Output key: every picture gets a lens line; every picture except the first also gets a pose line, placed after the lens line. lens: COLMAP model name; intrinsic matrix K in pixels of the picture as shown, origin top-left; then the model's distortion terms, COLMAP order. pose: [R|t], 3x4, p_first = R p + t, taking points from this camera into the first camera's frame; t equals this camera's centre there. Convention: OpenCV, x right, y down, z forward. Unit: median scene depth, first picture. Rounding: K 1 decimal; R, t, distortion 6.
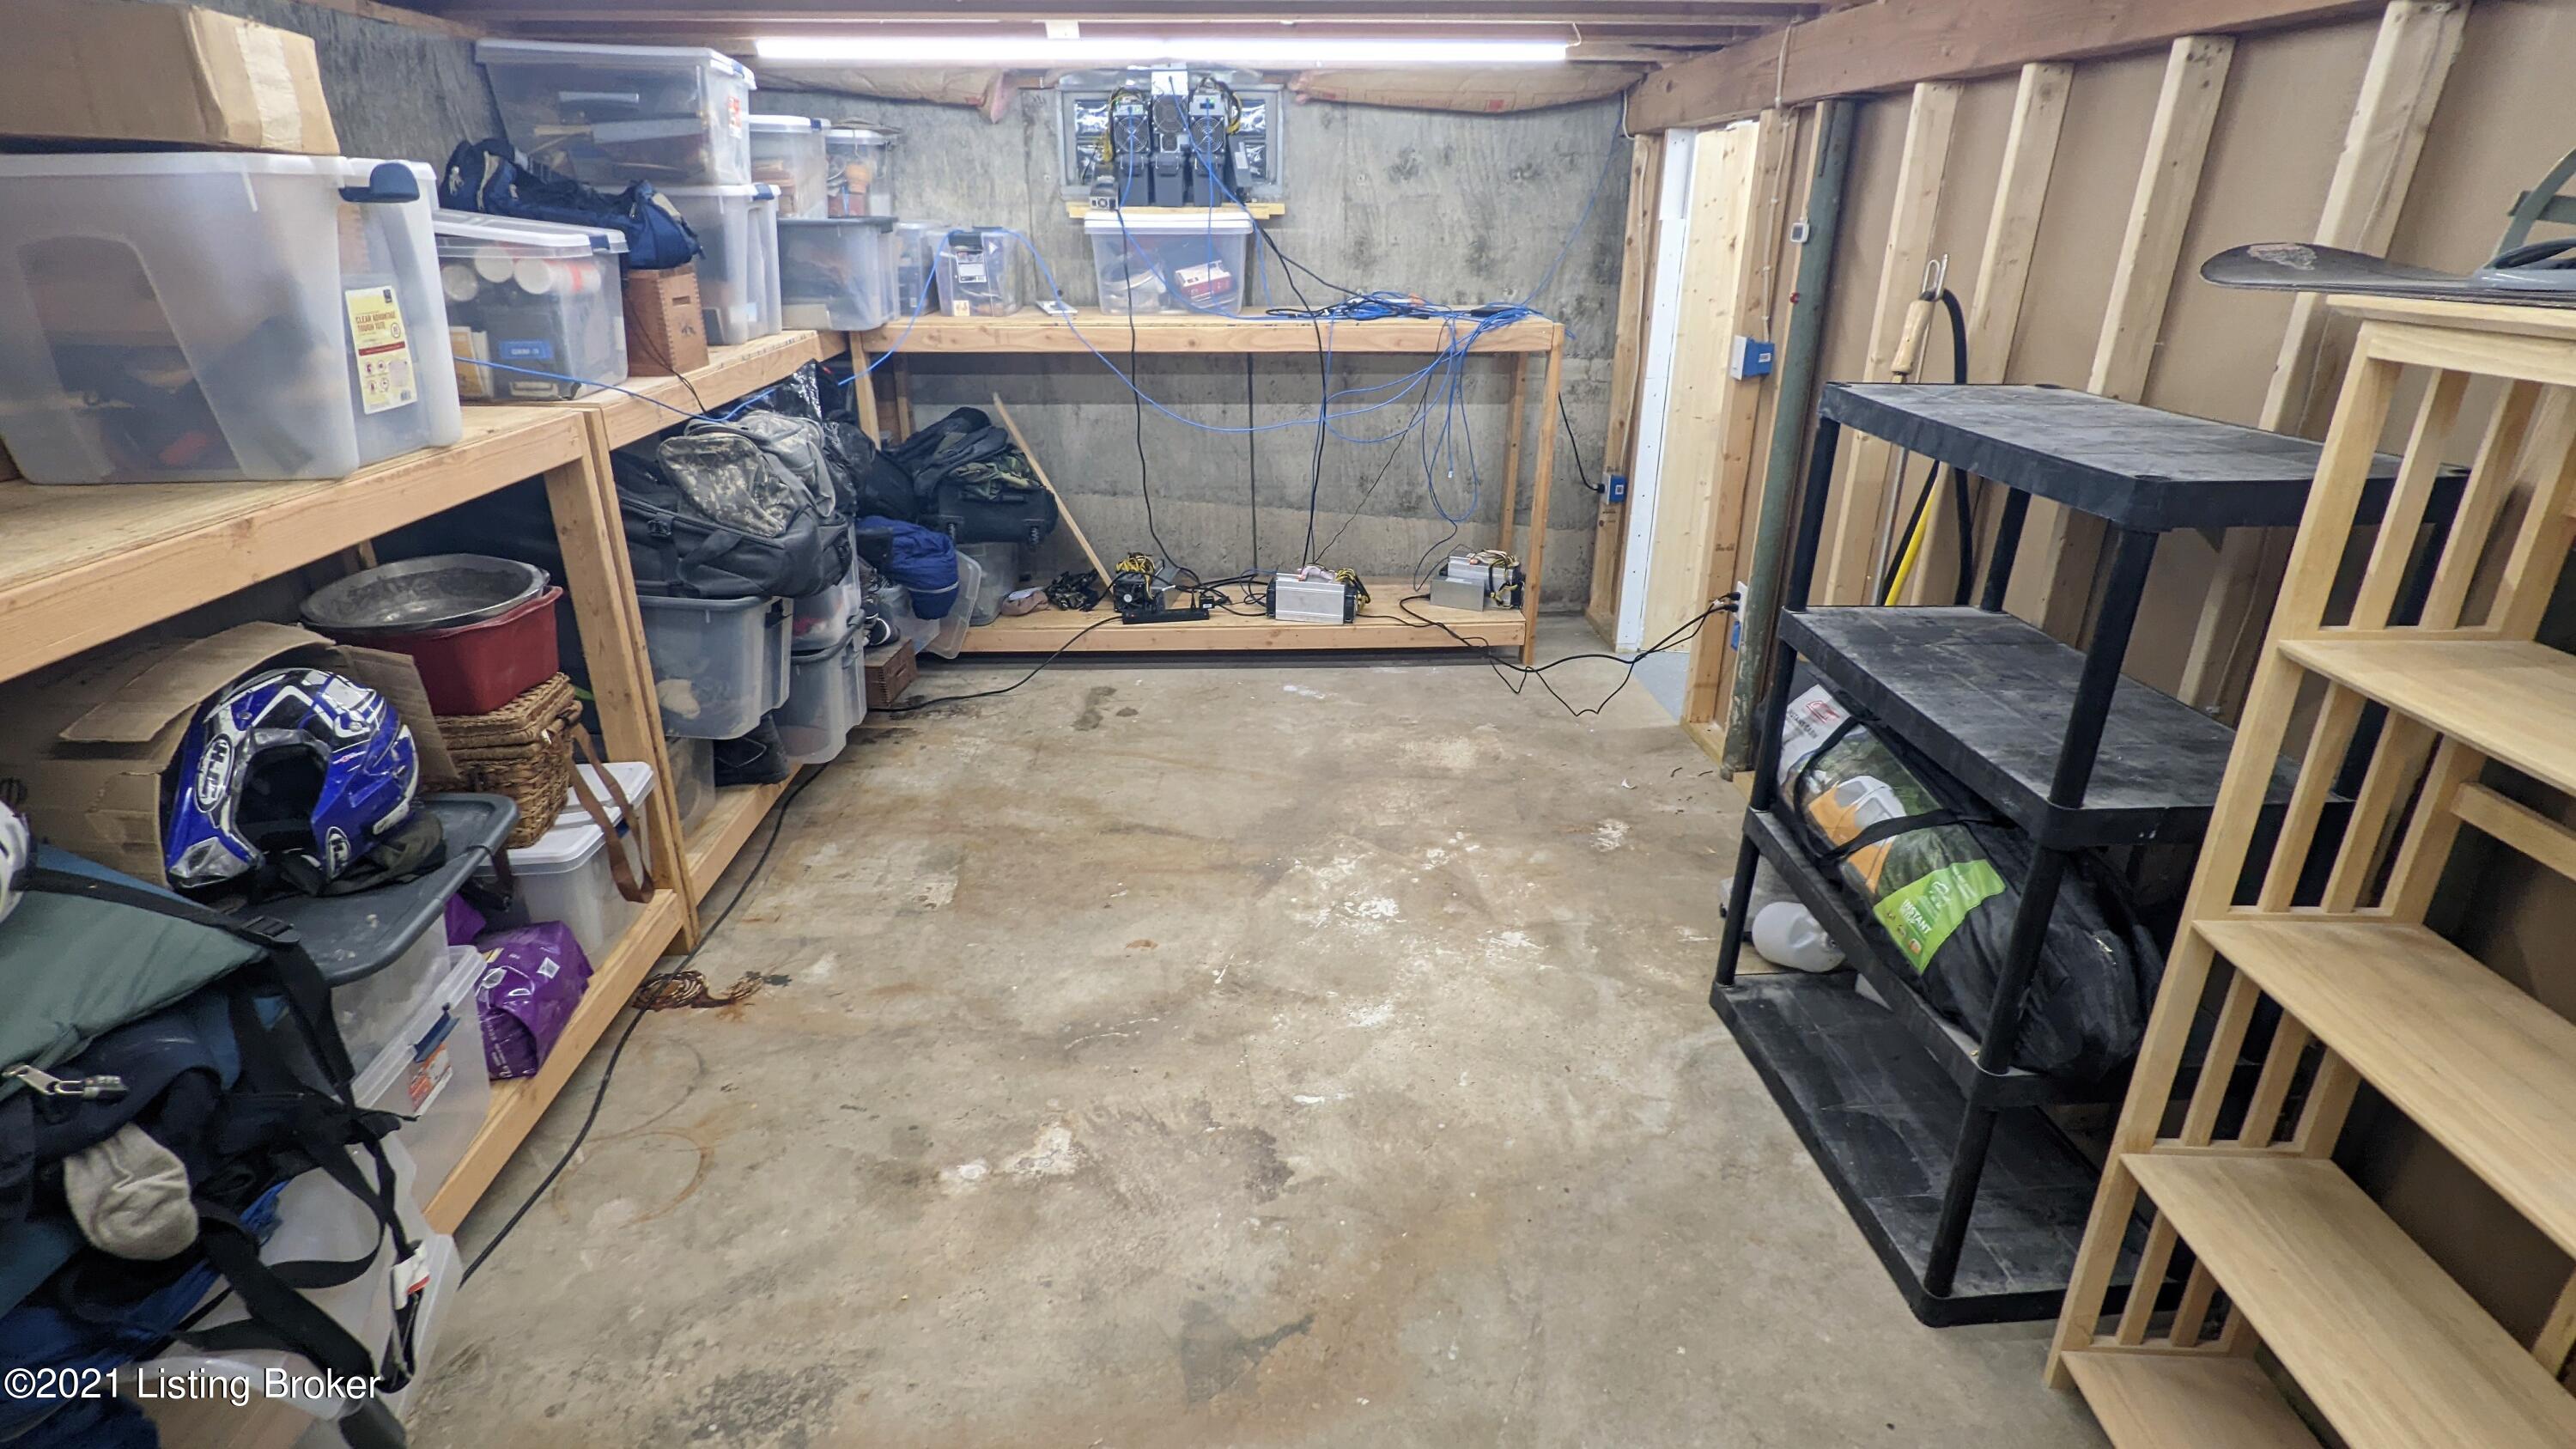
lens RADIAL K [[1223.0, 0, 1292.3], [0, 1223.0, 716.6], [0, 0, 1]] dist [0.000501, -0.000005]
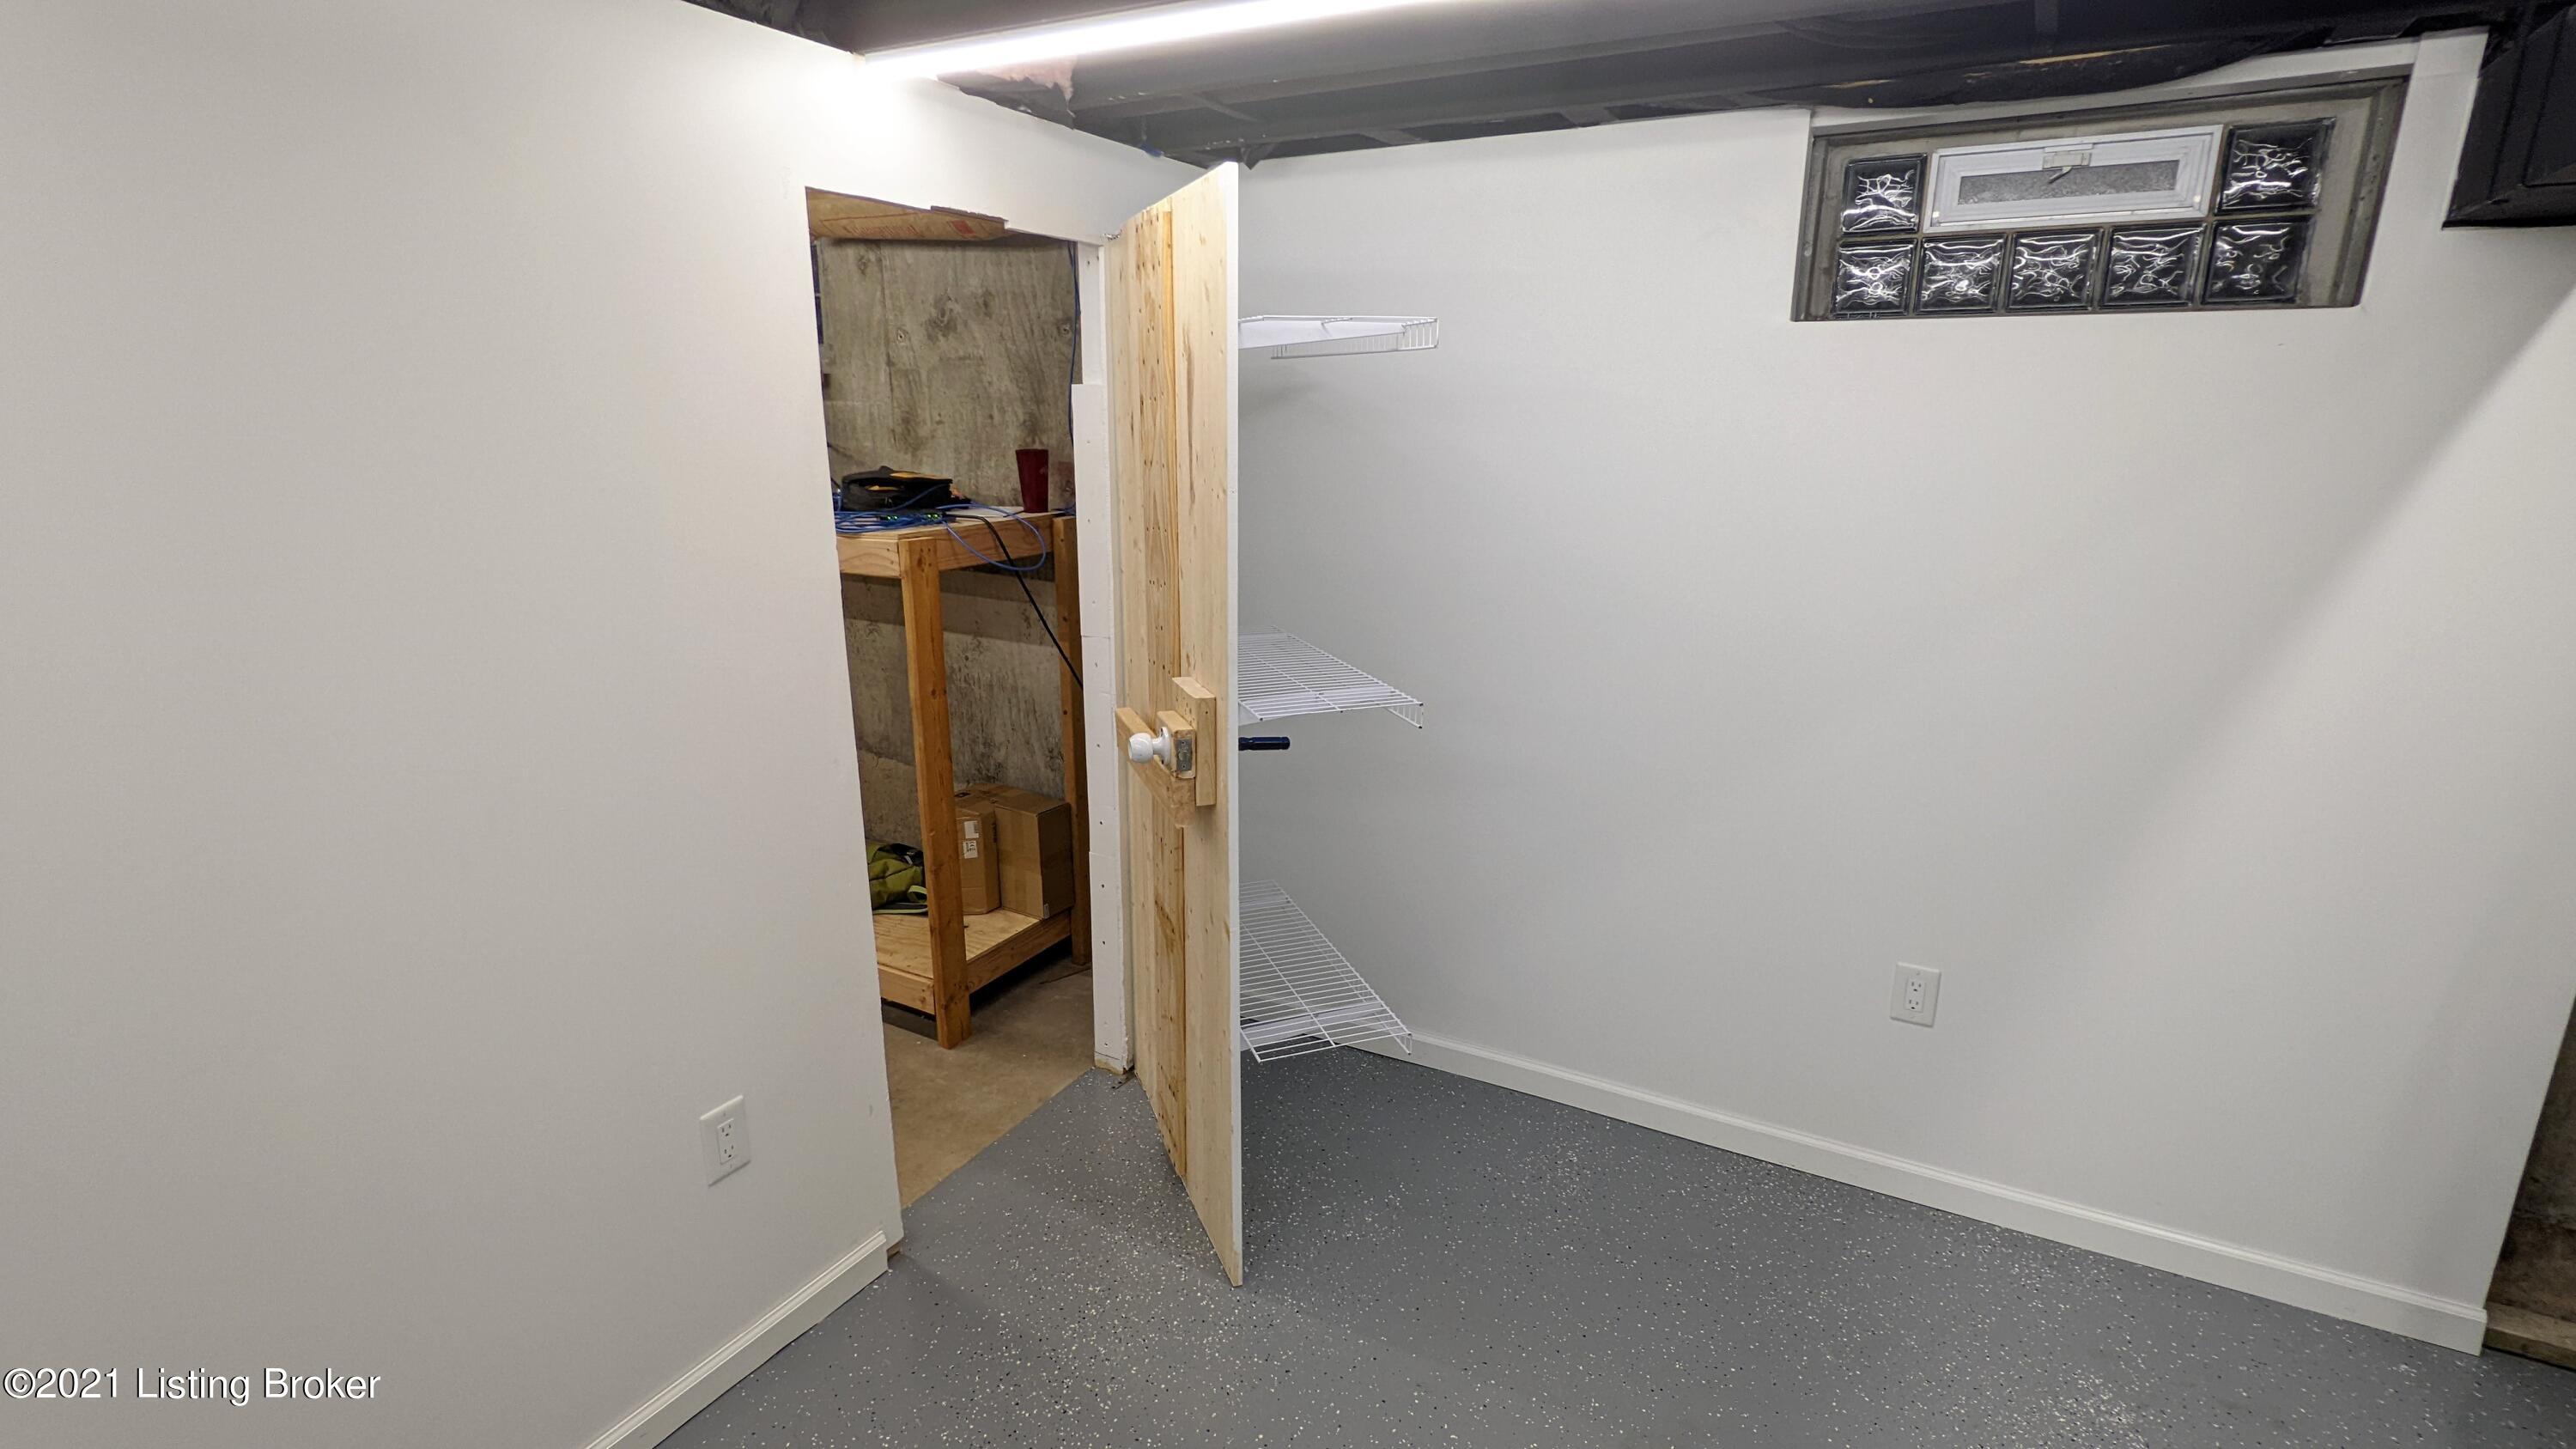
lens RADIAL K [[1223.0, 0, 1286.6], [0, 1223.0, 721.9], [0, 0, 1]] dist [0.000501, -0.000005]
pose [[0.849291, 0.140580, -0.508863, 0.664146], [-0.207497, 0.975209, -0.076897, -0.201662], [0.485438, 0.170895, 0.857406, 0.512941]]
